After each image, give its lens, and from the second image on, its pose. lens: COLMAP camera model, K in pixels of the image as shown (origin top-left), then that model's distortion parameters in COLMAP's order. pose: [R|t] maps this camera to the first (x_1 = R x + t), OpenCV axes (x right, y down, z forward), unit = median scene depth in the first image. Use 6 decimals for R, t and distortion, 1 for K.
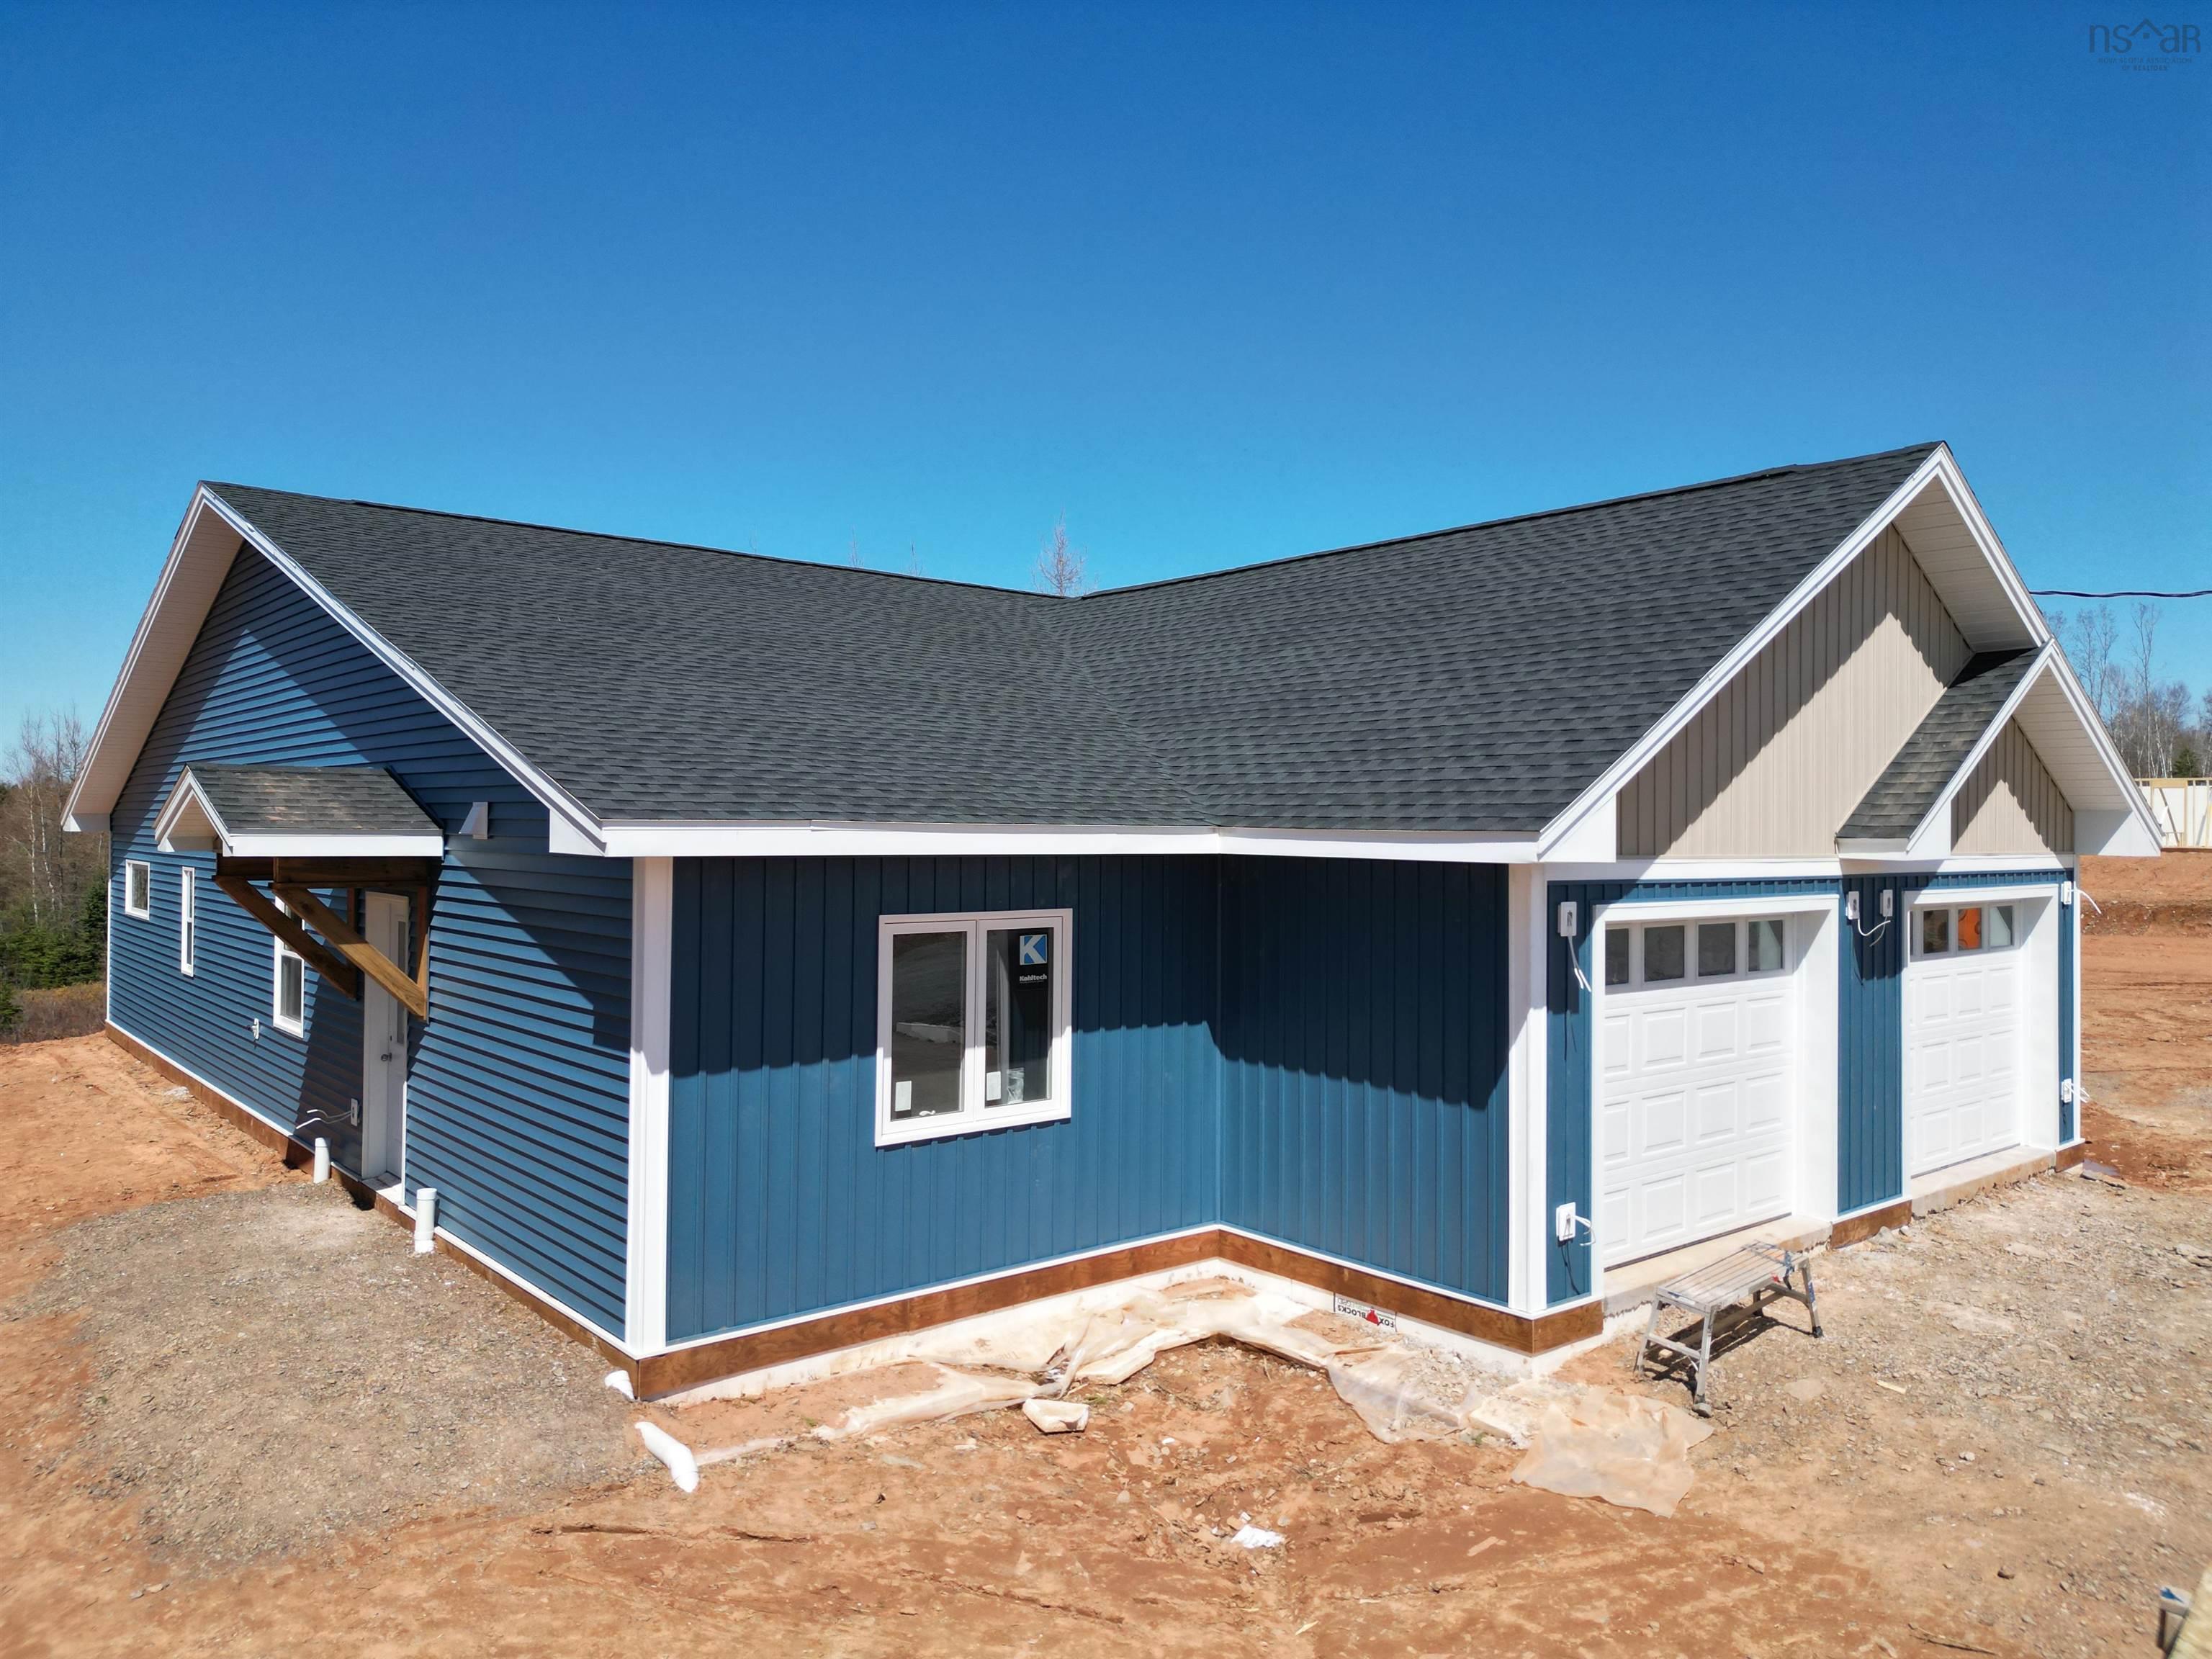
lens RADIAL K [[1563.5, 0, 1116.9], [0, 1563.5, 825.5], [0, 0, 1]] dist [0.051993, -0.035322]
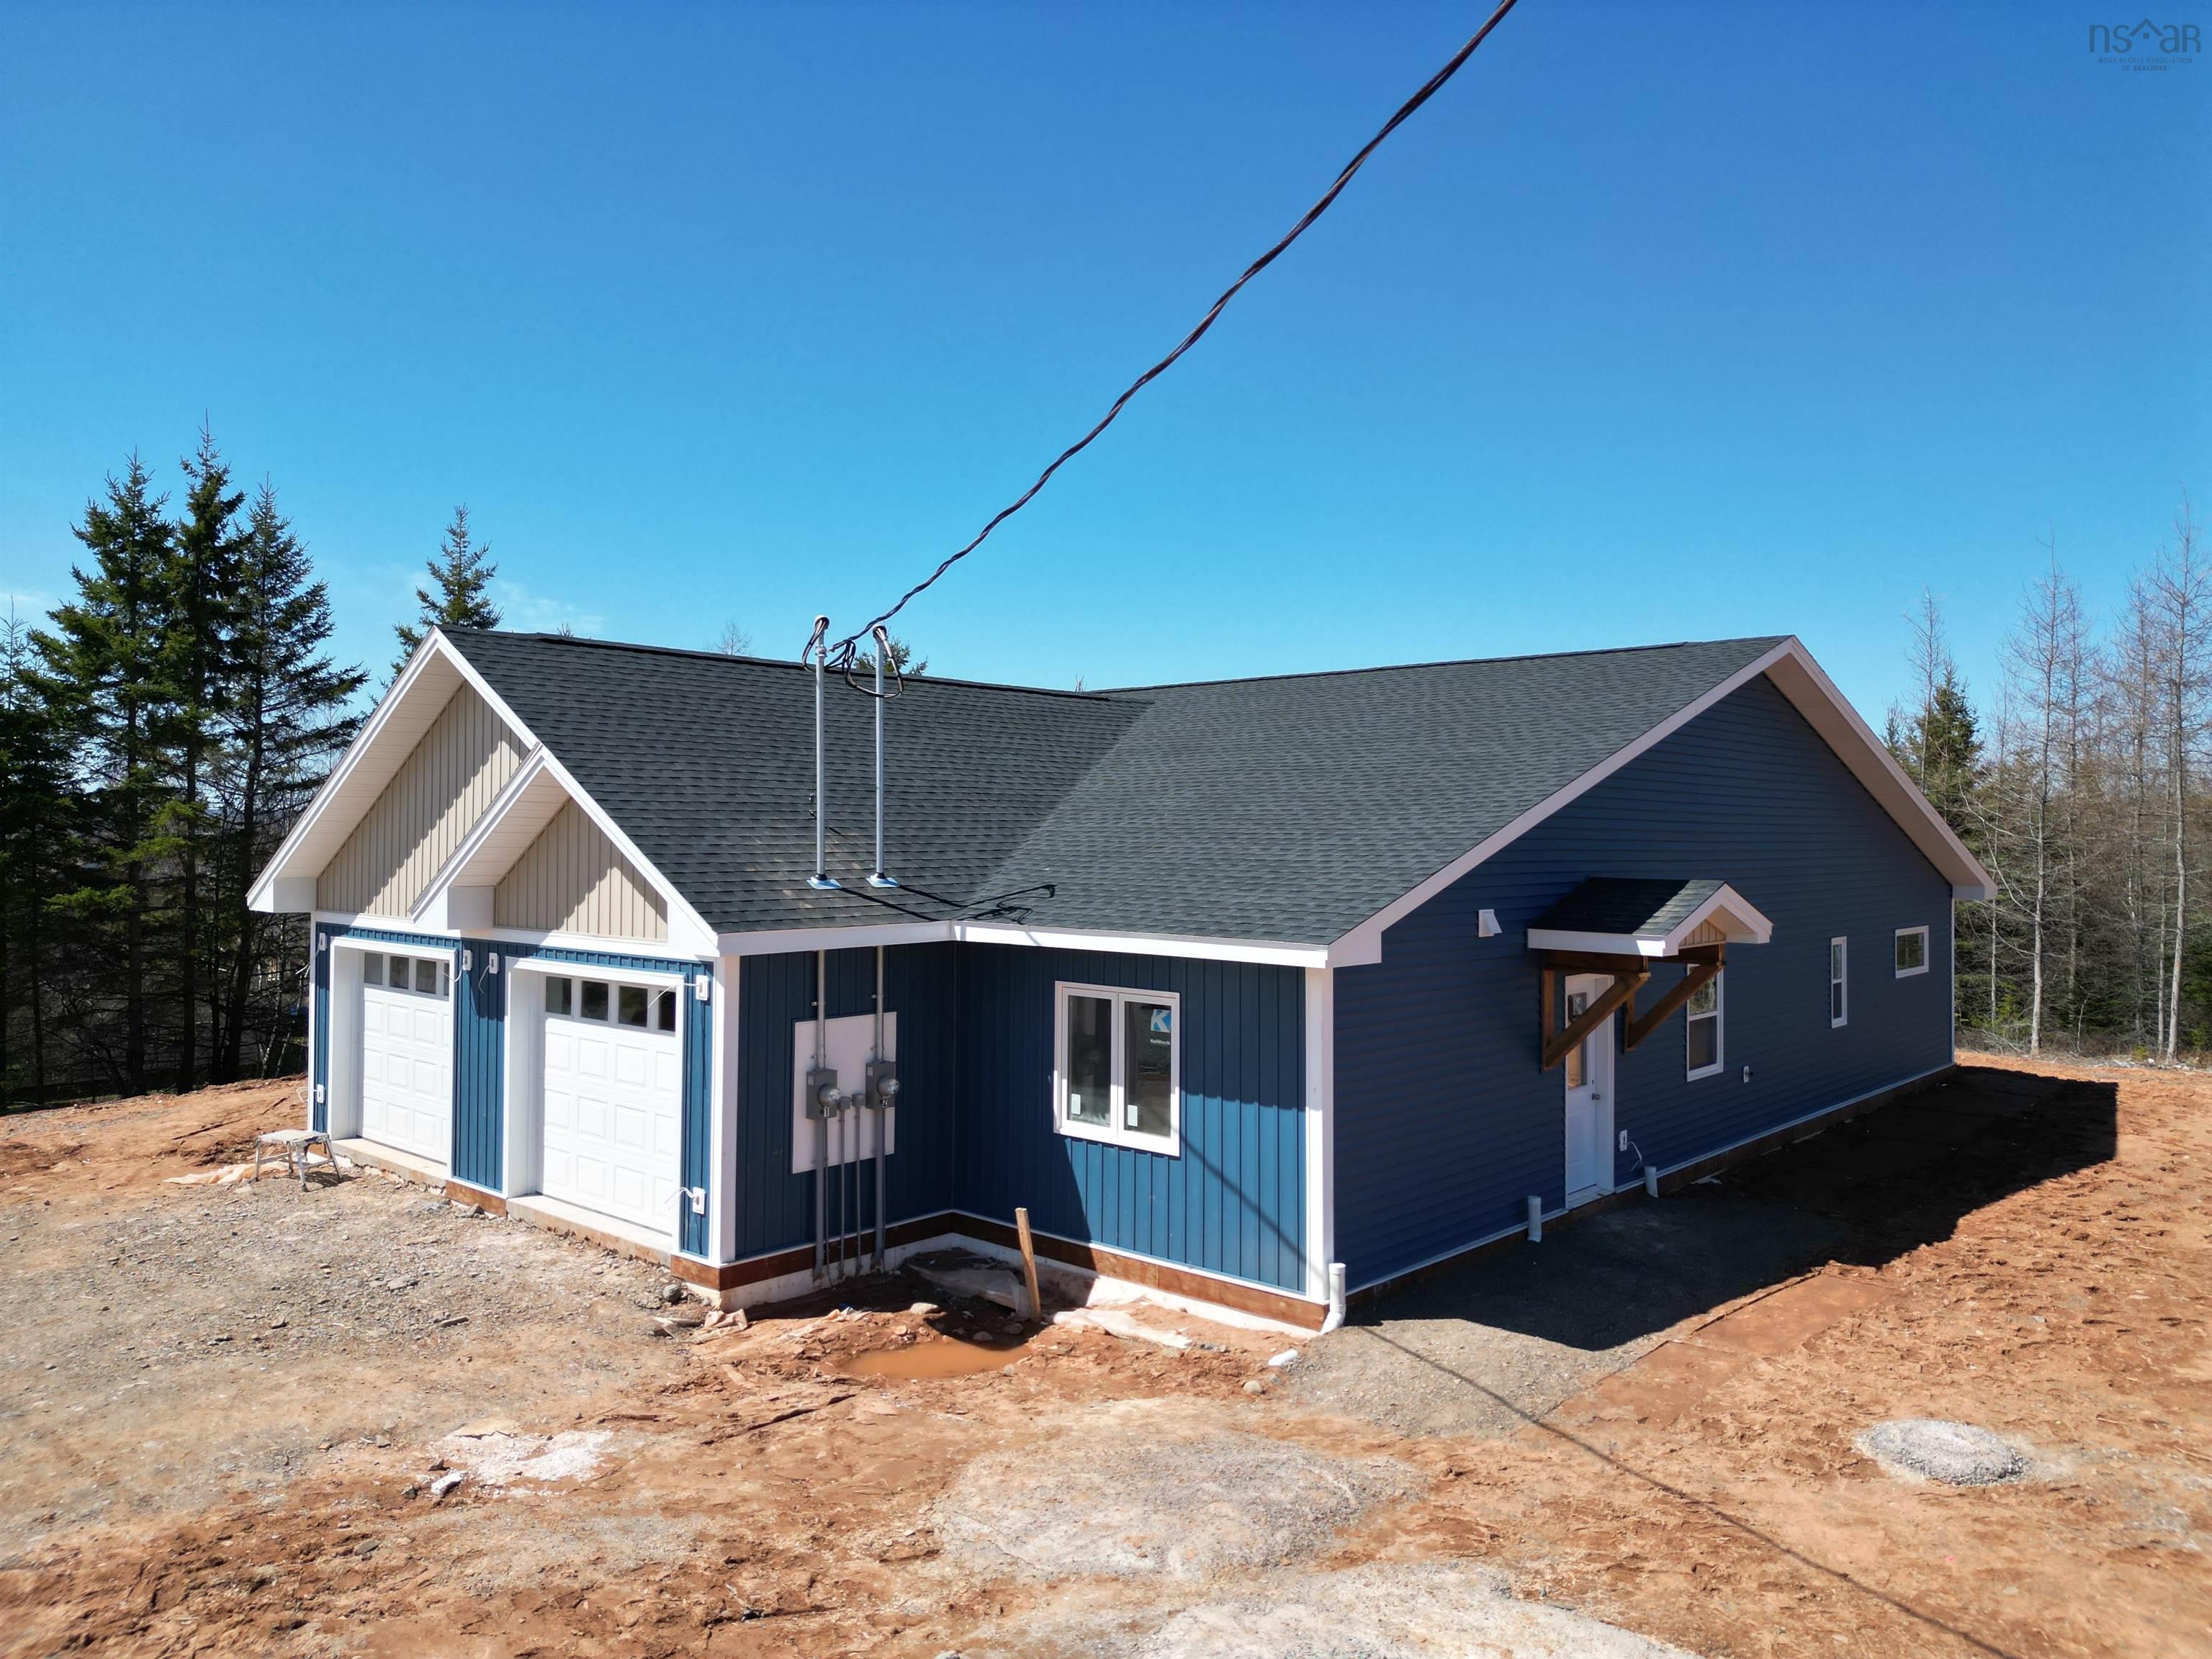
lens RADIAL K [[1563.5, 0, 1091.1], [0, 1563.5, 817.8], [0, 0, 1]] dist [0.051993, -0.035322]
pose [[0.119139, -0.017074, -0.992731, 2.323928], [-0.002401, 0.999844, -0.017485, -0.063582], [0.992875, 0.004467, 0.119079, 1.675976]]
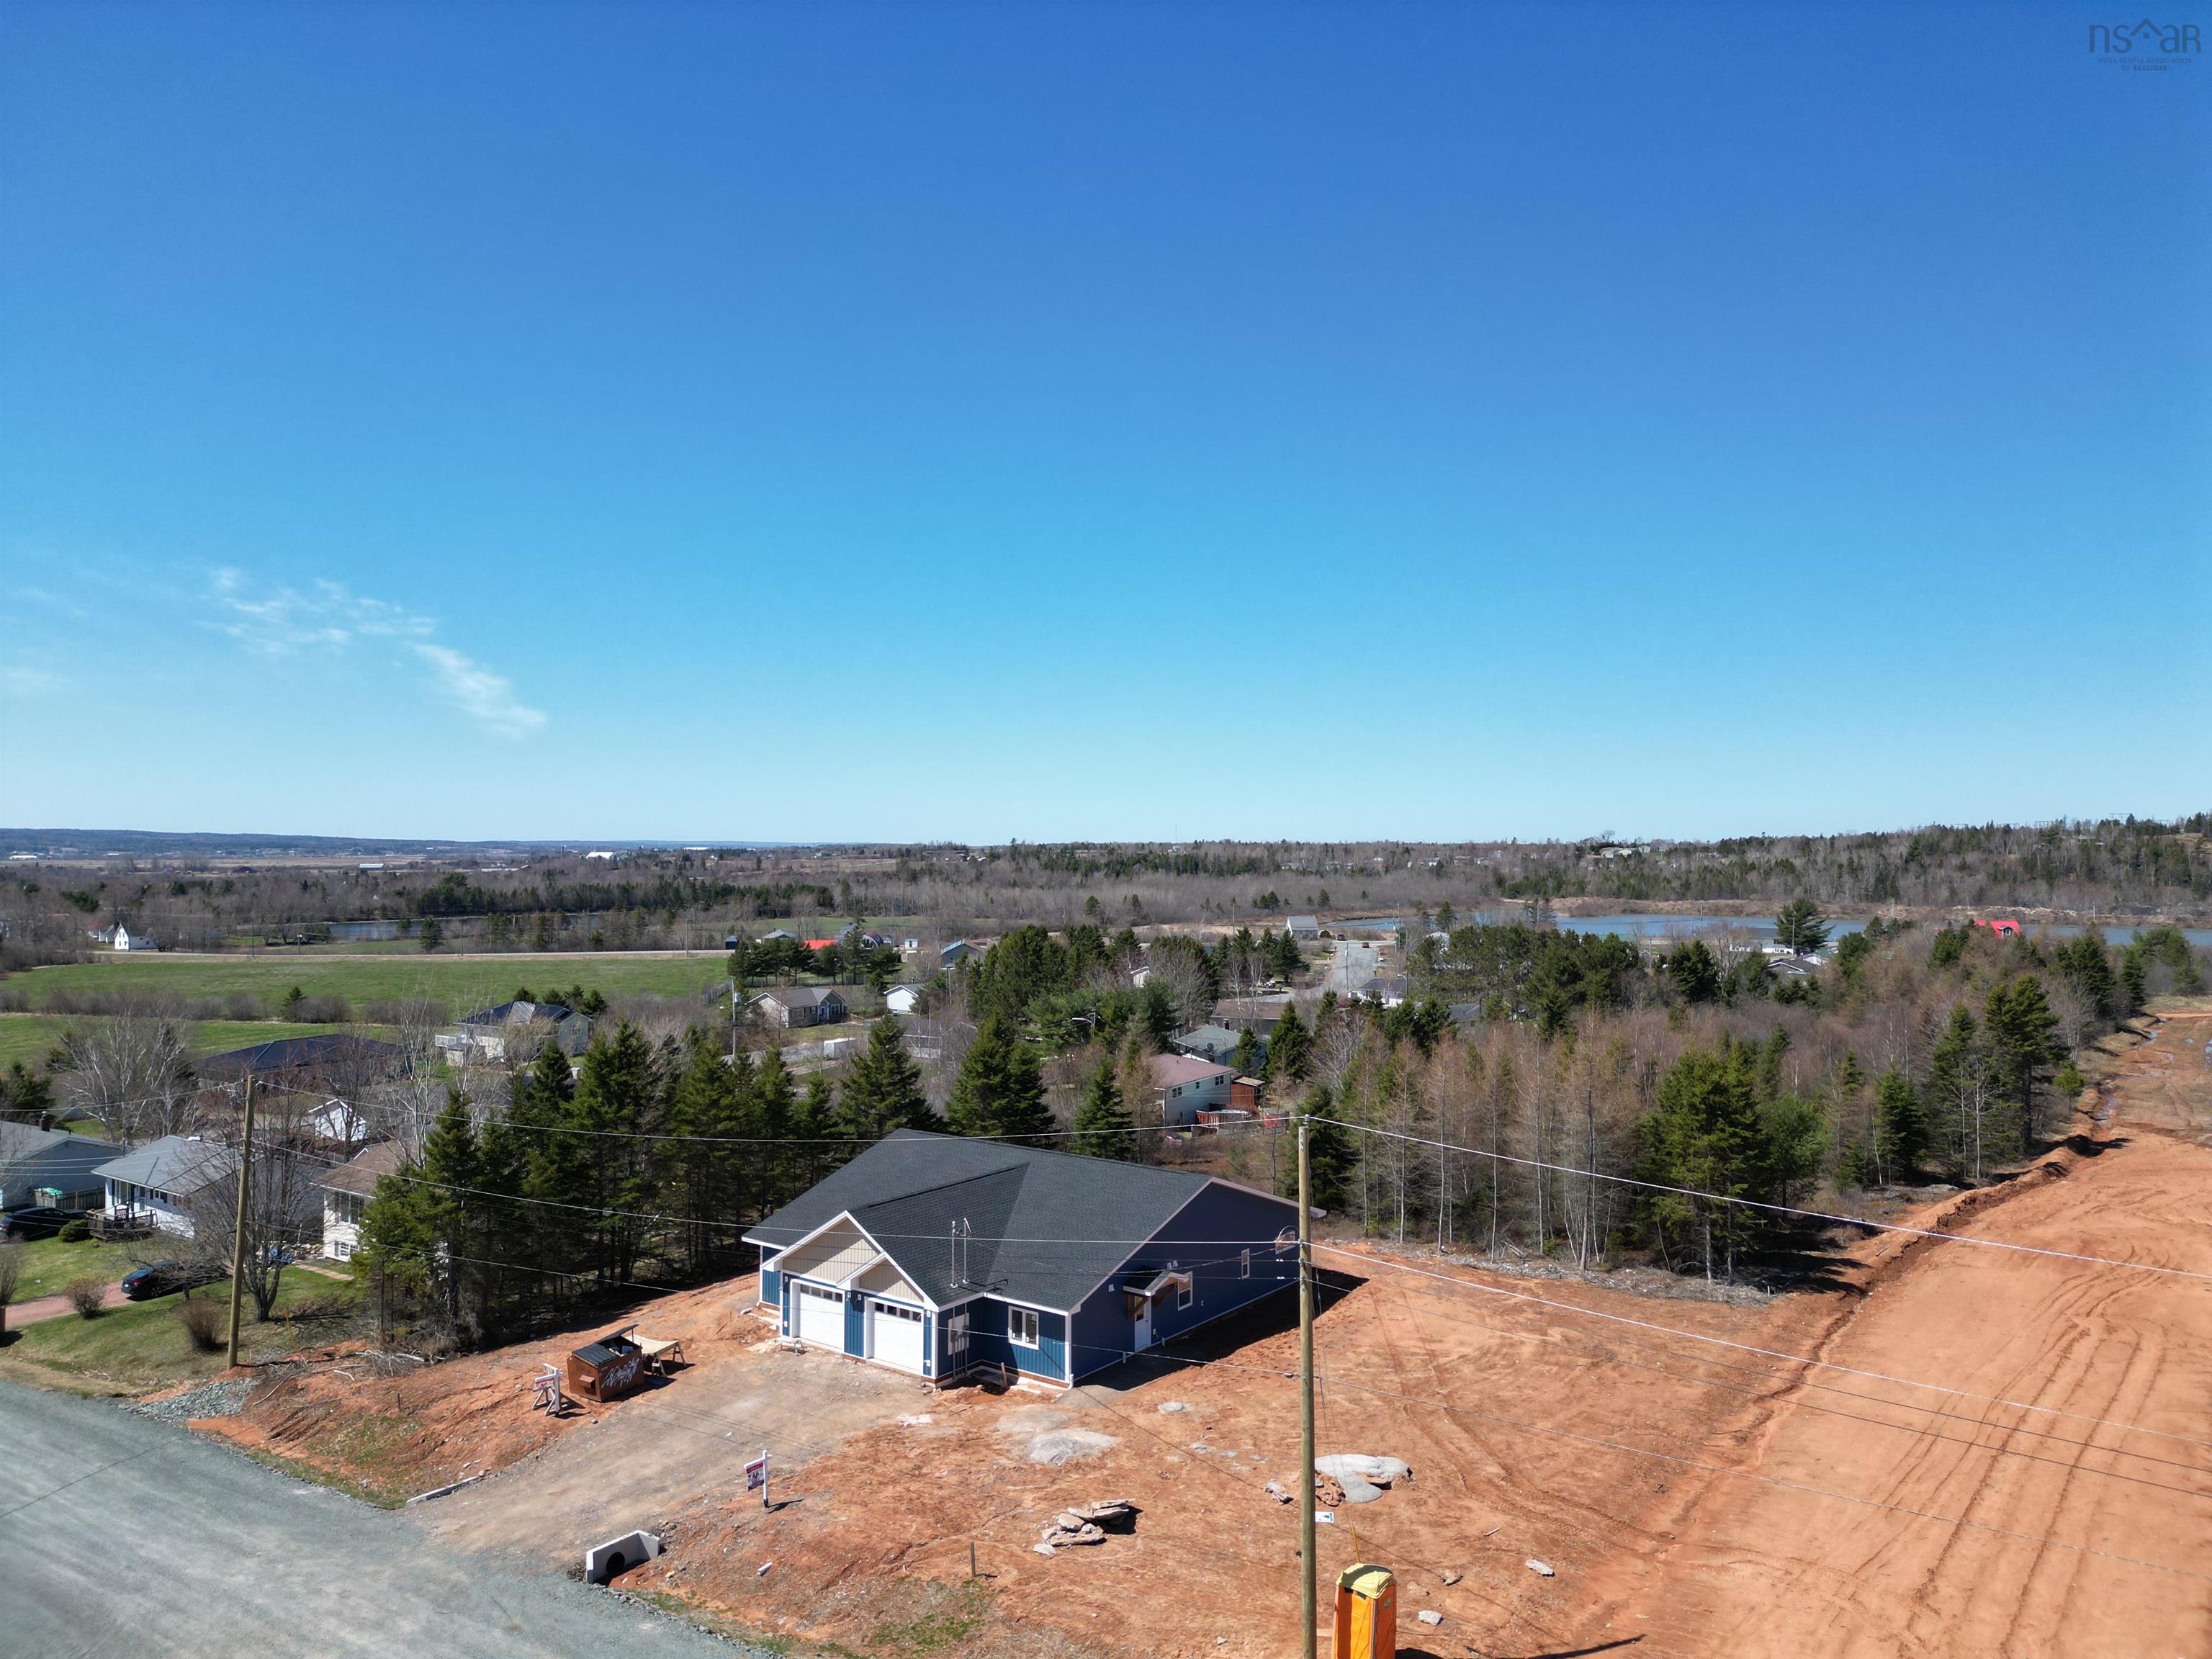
lens RADIAL K [[1563.5, 0, 1109.0], [0, 1563.5, 832.8], [0, 0, 1]] dist [0.051993, -0.035322]
pose [[0.220243, -0.014656, -0.975335, 7.019982], [-0.001366, 0.999882, -0.015333, -1.709314], [0.975444, 0.004709, 0.220197, 0.830183]]
